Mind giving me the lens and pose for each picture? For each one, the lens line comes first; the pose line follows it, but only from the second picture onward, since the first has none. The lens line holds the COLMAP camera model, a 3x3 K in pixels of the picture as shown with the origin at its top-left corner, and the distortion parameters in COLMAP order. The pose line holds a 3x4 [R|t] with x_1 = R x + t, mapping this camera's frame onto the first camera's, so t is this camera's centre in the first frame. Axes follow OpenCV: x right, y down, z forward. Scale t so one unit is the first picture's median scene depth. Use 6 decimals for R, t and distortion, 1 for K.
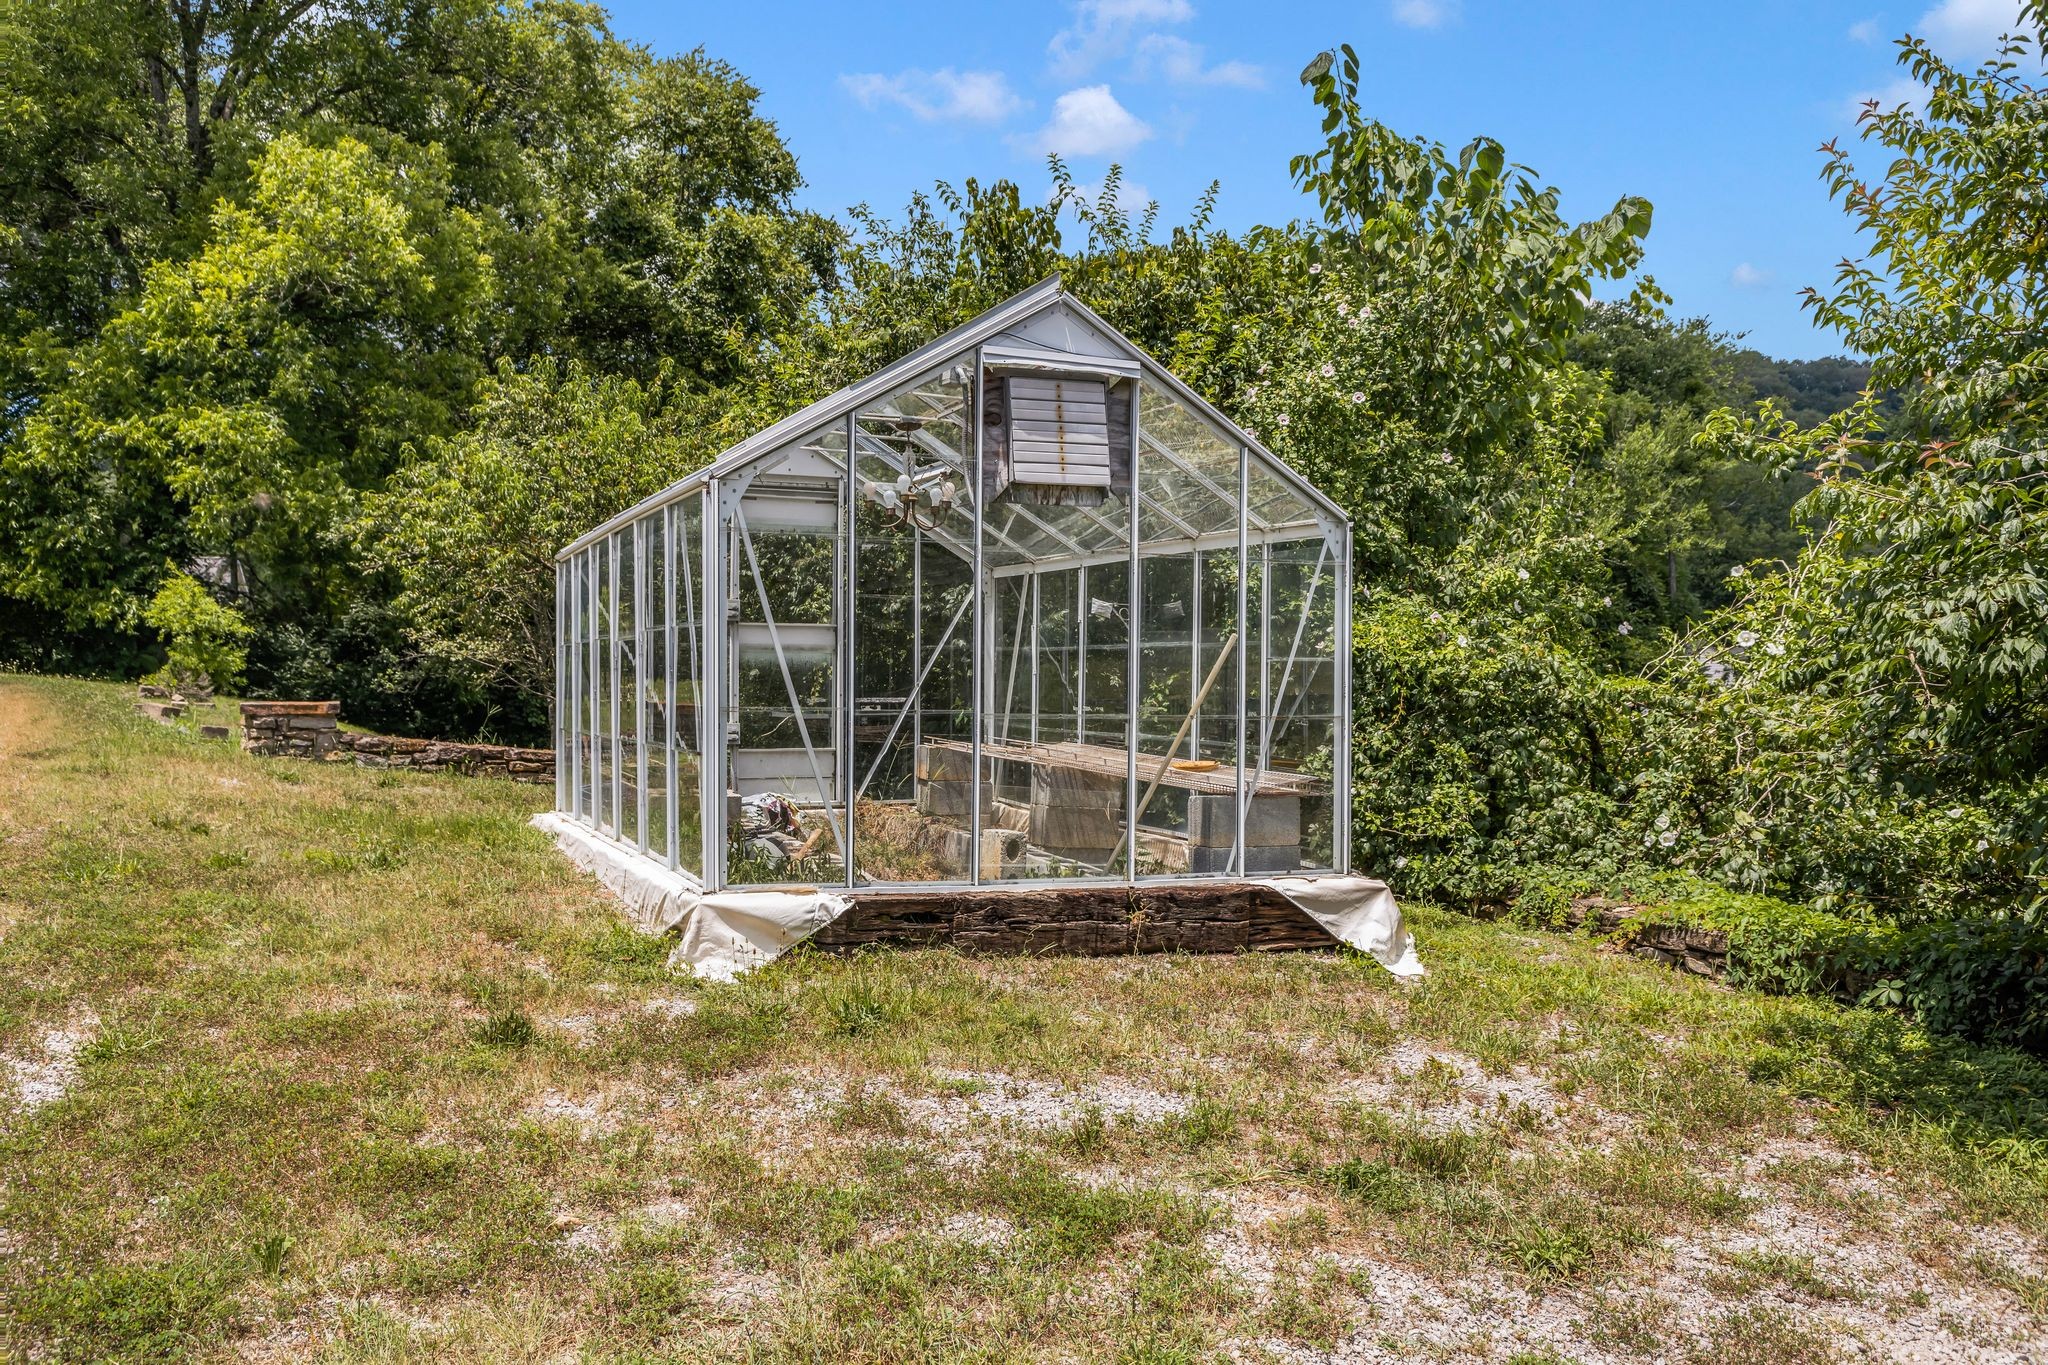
lens RADIAL K [[1550.5, 0, 1024.0], [0, 1550.5, 682.5], [0, 0, 1]] dist [0.006420, -0.000440]
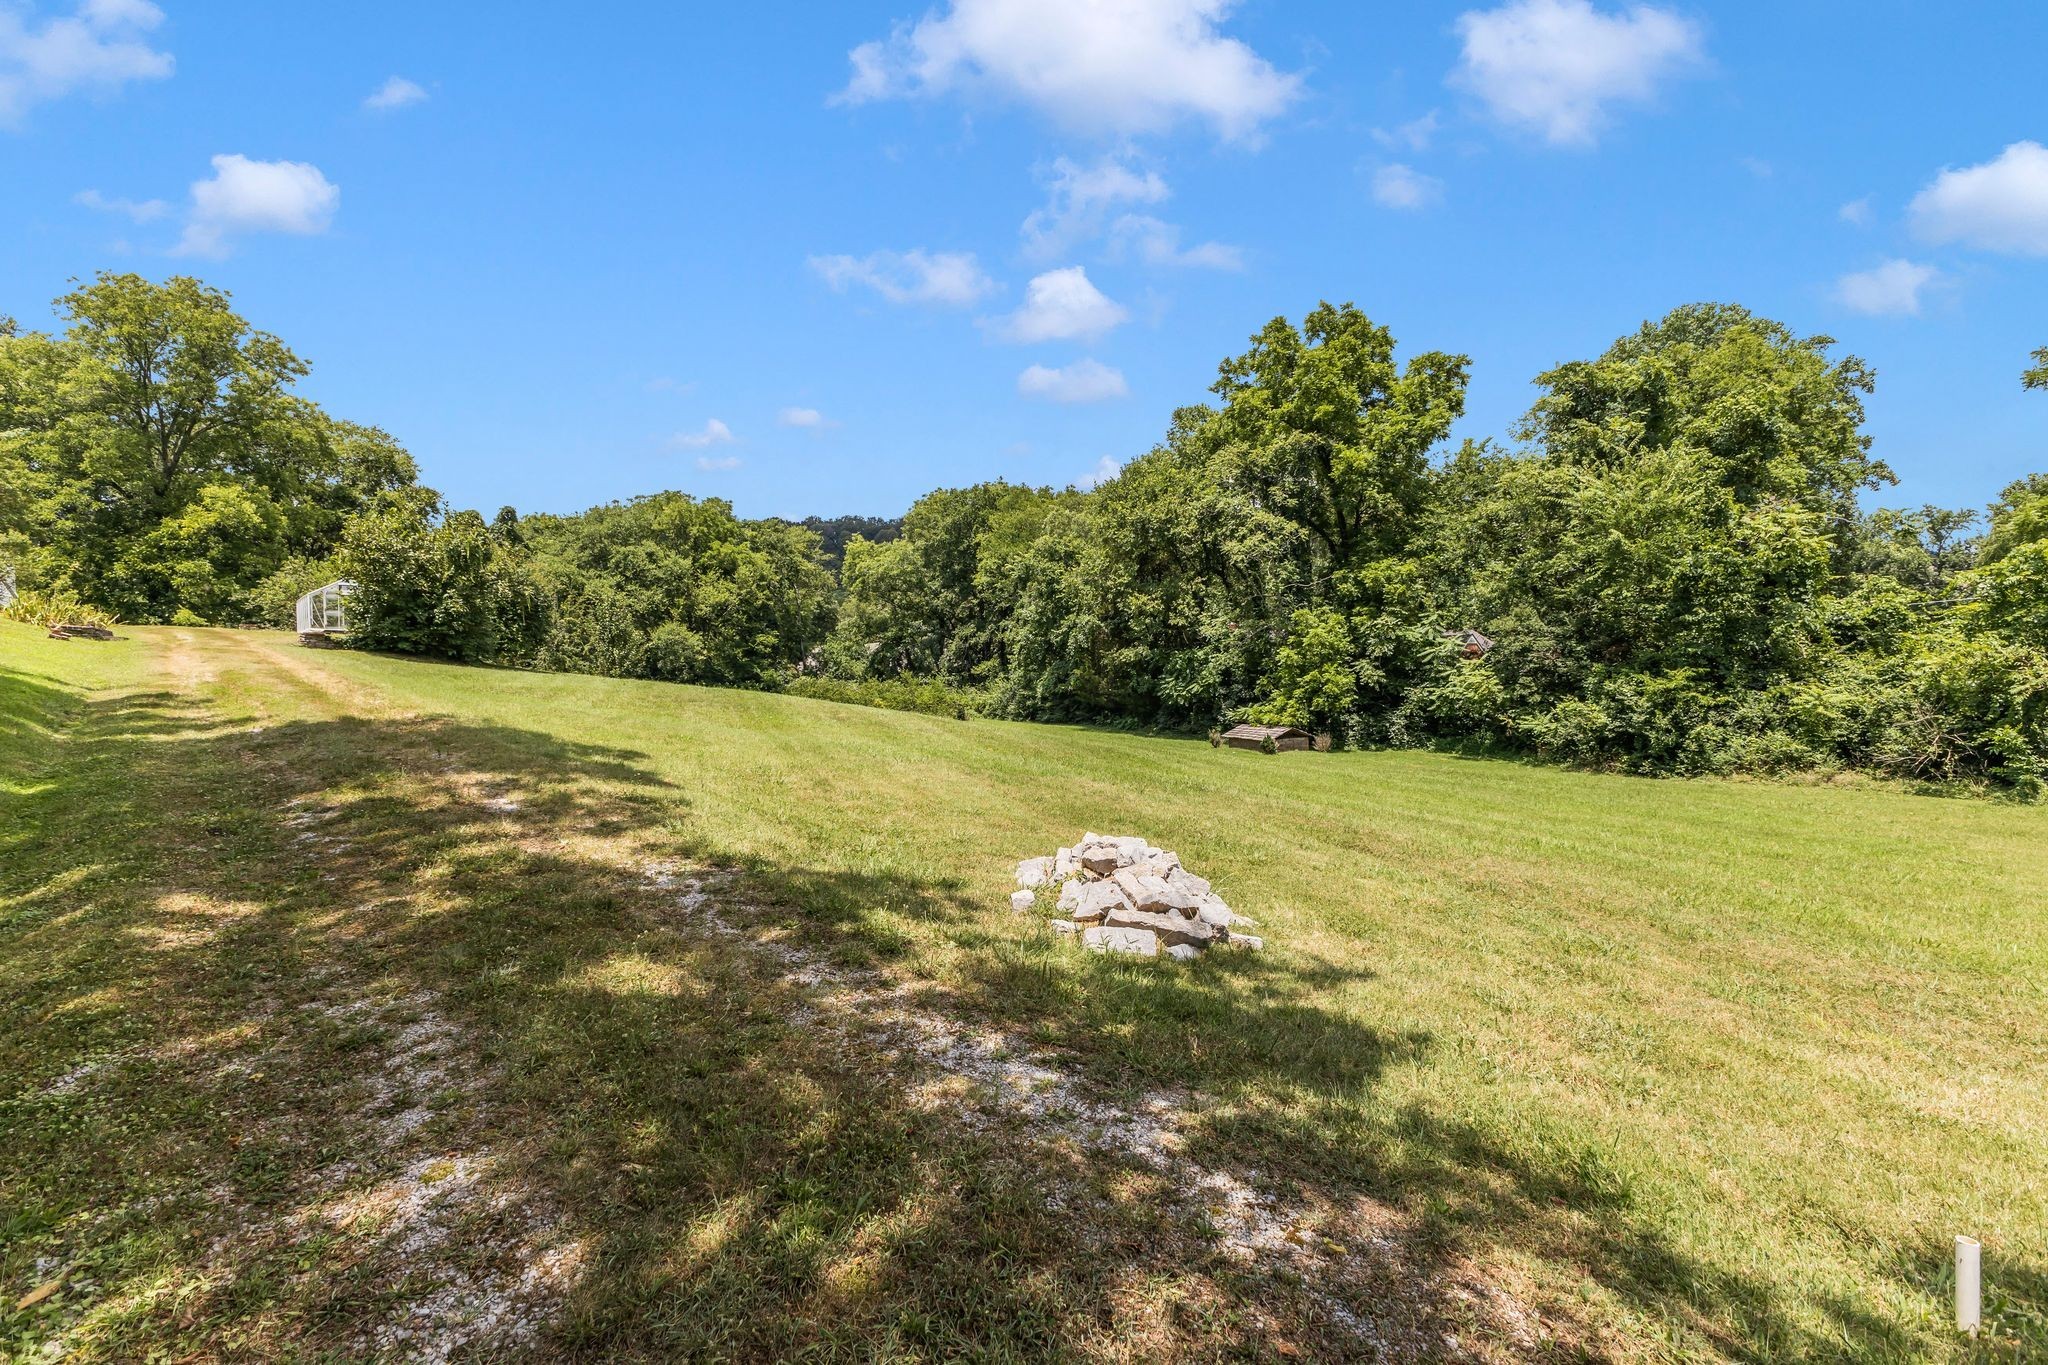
lens RADIAL K [[877.3, 0, 1022.8], [0, 877.3, 679.3], [0, 0, 1]] dist [0.010710, -0.004828]
pose [[0.935376, -0.024165, 0.352828, 0.504830], [0.027693, 0.999604, -0.004954, 0.142962], [-0.352569, 0.014404, 0.935675, -1.454137]]
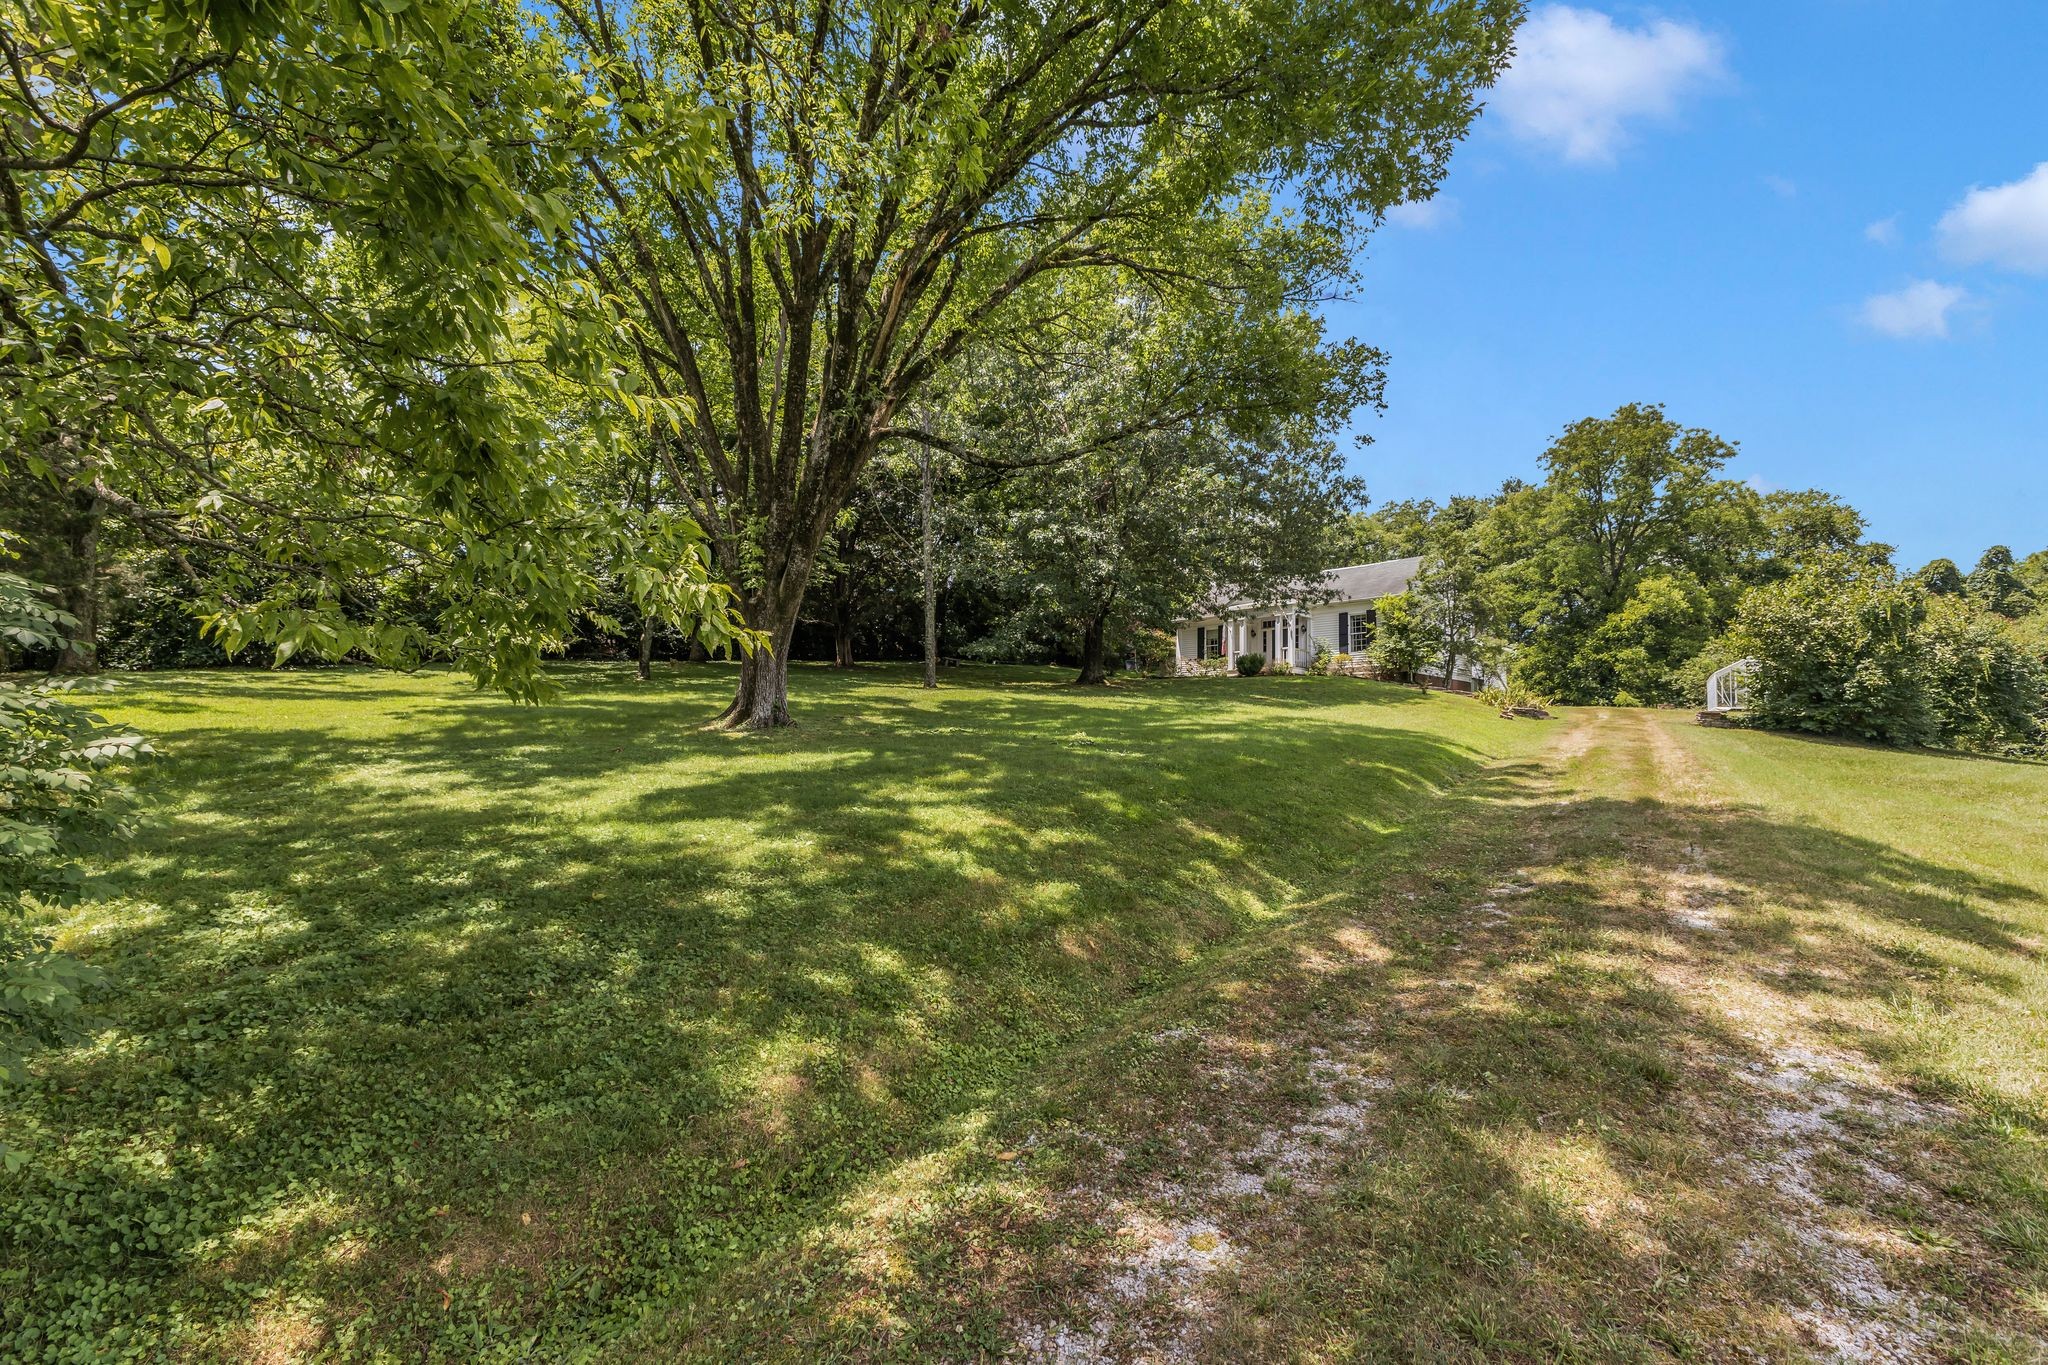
lens RADIAL K [[877.3, 0, 1022.8], [0, 877.3, 679.3], [0, 0, 1]] dist [0.010710, -0.004828]
pose [[0.522381, -0.047407, -0.851393, 0.557820], [-0.042286, 0.995785, -0.081392, 0.140043], [0.851663, 0.078519, 0.518174, -1.412130]]
